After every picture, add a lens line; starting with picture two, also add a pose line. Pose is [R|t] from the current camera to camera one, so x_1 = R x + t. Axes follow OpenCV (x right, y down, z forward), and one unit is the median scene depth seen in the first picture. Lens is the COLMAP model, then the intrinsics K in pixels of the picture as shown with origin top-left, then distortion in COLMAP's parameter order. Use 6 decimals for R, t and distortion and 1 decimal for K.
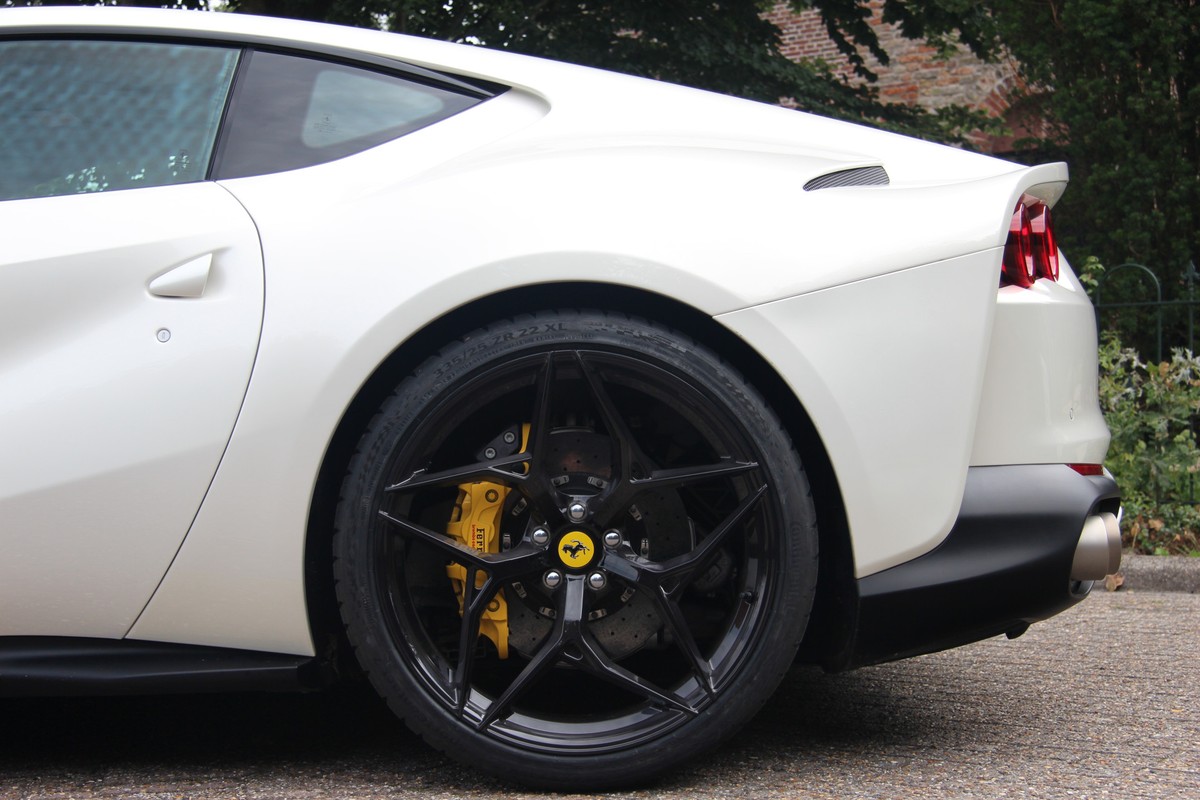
lens RADIAL K [[1941.1, 0, 600.0], [0, 1941.1, 400.0], [0, 0, 1]] dist [0.248252, 0.003015]
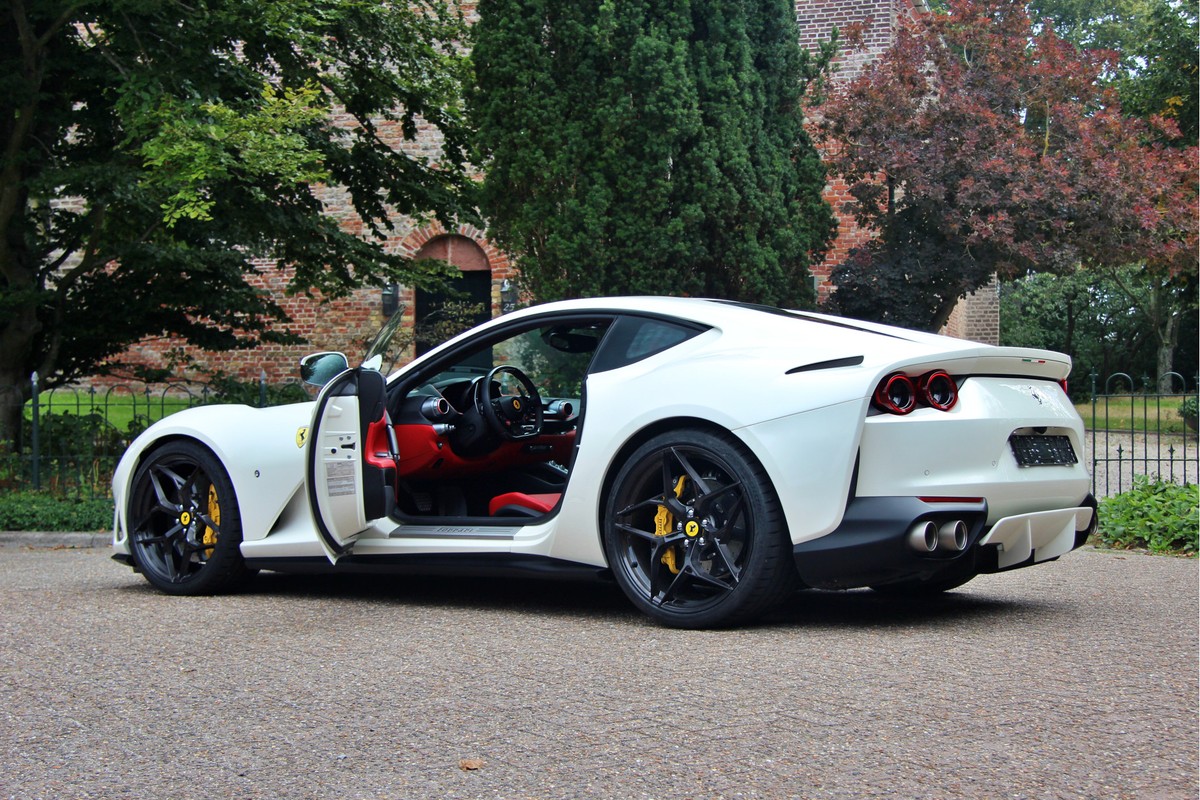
lens RADIAL K [[1763.5, 0, 600.0], [0, 1763.5, 400.0], [0, 0, 1]] dist [0.116416, 0.024536]
pose [[0.936098, 0.015618, 0.351393, -0.296297], [-0.006810, 0.999631, -0.026289, -0.004935], [-0.351674, 0.022216, 0.935859, -0.555965]]
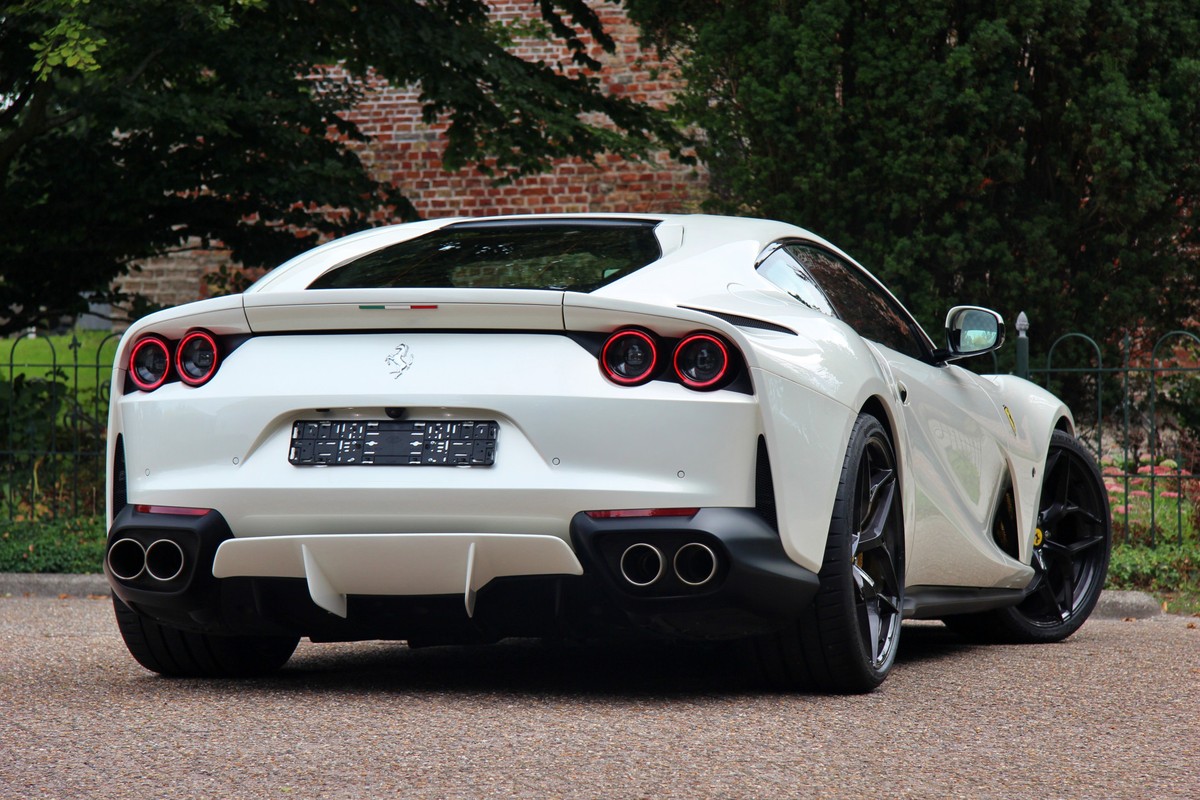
lens RADIAL K [[3997.2, 0, 600.0], [0, 3997.2, 400.0], [0, 0, 1]] dist [0.761243, -1.391068]
pose [[0.992830, 0.026175, 0.116630, -0.087355], [-0.024830, 0.999608, -0.012973, -0.000422], [-0.116924, 0.009984, 0.993091, -1.117570]]
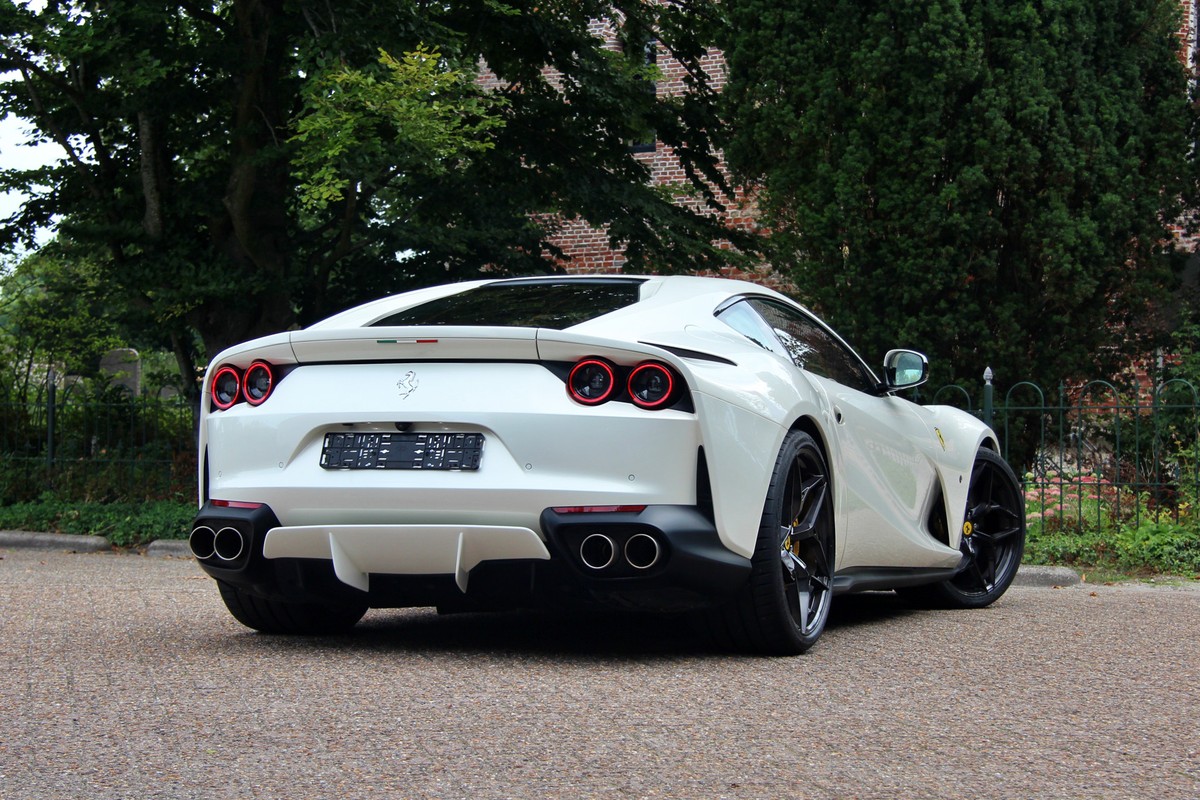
lens RADIAL K [[2393.7, 0, 596.0], [0, 2393.7, 389.8], [0, 0, 1]] dist [0.235715, -0.064746]
pose [[0.999015, 0.030524, 0.032221, 0.020671], [-0.029535, 0.999092, -0.030721, 0.000728], [-0.033129, 0.029739, 0.999009, -0.842626]]
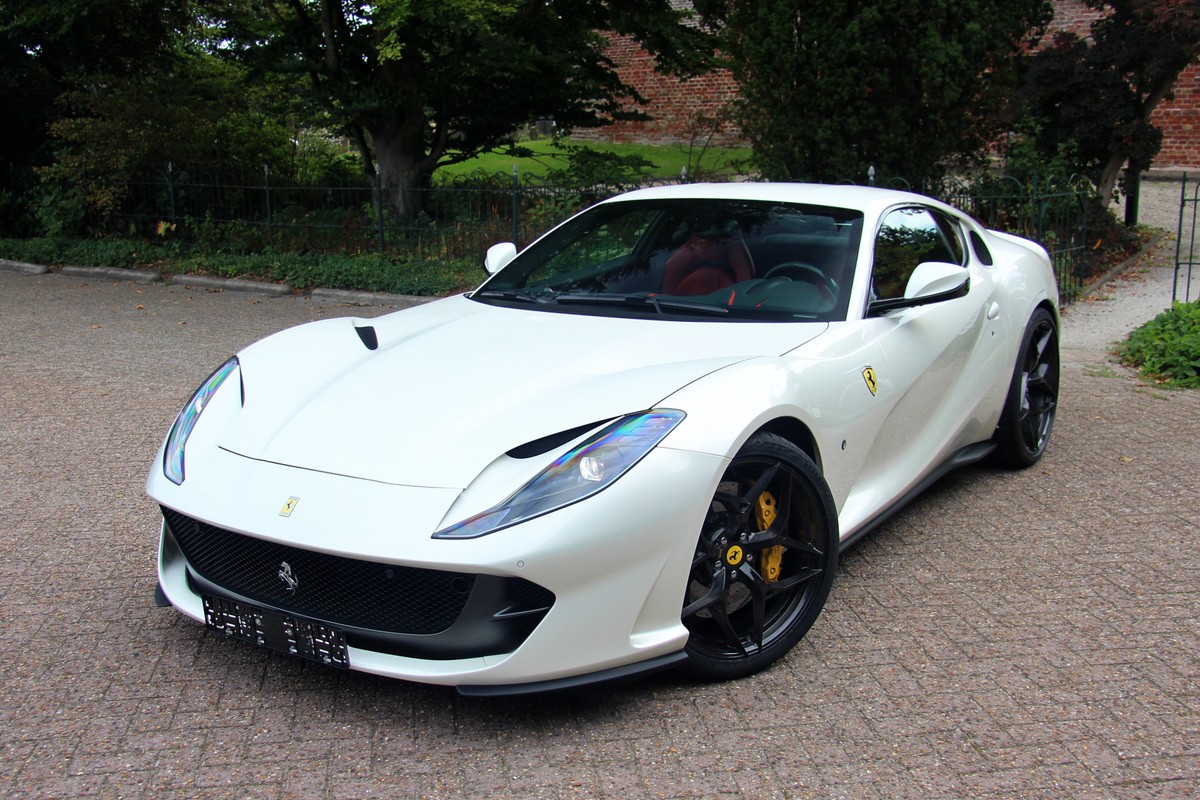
lens RADIAL K [[1321.9, 0, 583.5], [0, 1321.9, 417.9], [0, 0, 1]] dist [-0.057875, 0.258253]
pose [[0.997744, 0.010159, -0.066360, 0.155386], [0.003678, 0.978727, 0.205134, -0.095678], [0.067033, -0.204915, 0.976482, -0.478816]]
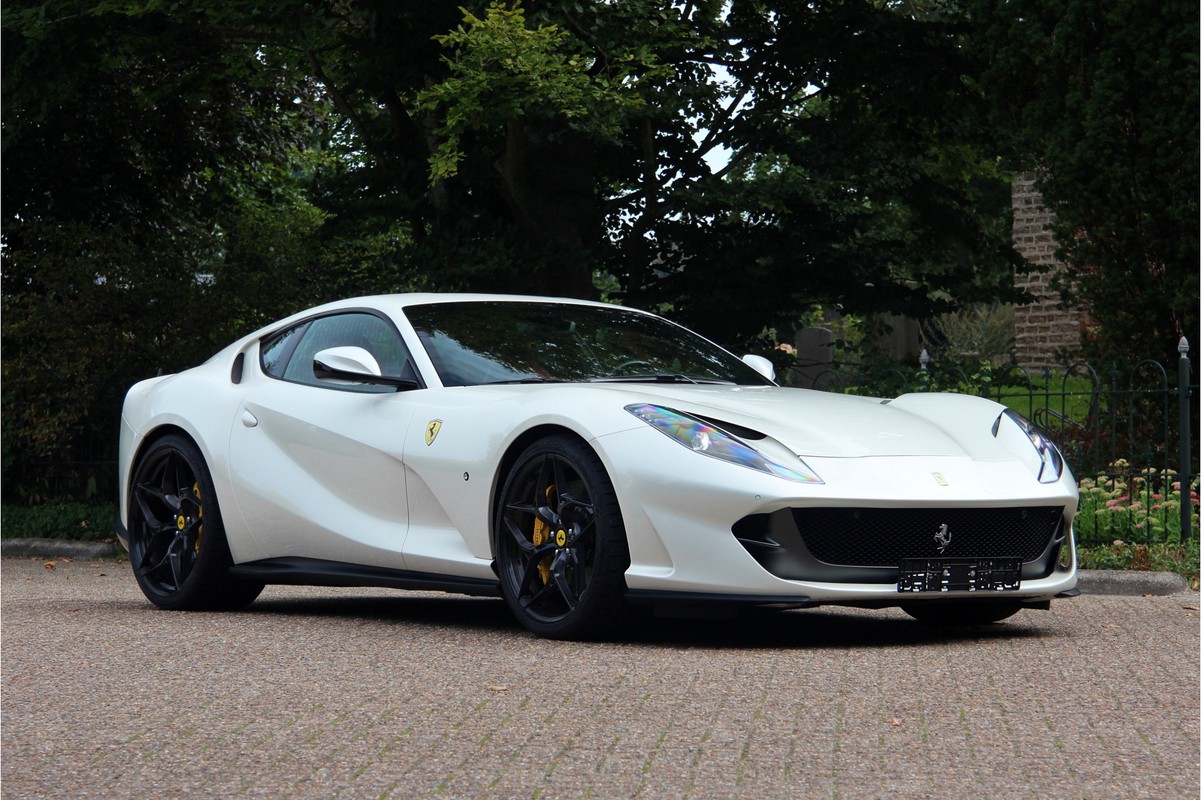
lens RADIAL K [[3357.4, 0, 599.7], [0, 3357.4, 403.2], [0, 0, 1]] dist [0.584883, 0.027790]
pose [[0.958652, 0.004830, -0.284541, 0.569660], [-0.008876, 0.999877, -0.012933, -0.007275], [0.284444, 0.014924, 0.958577, -1.158721]]
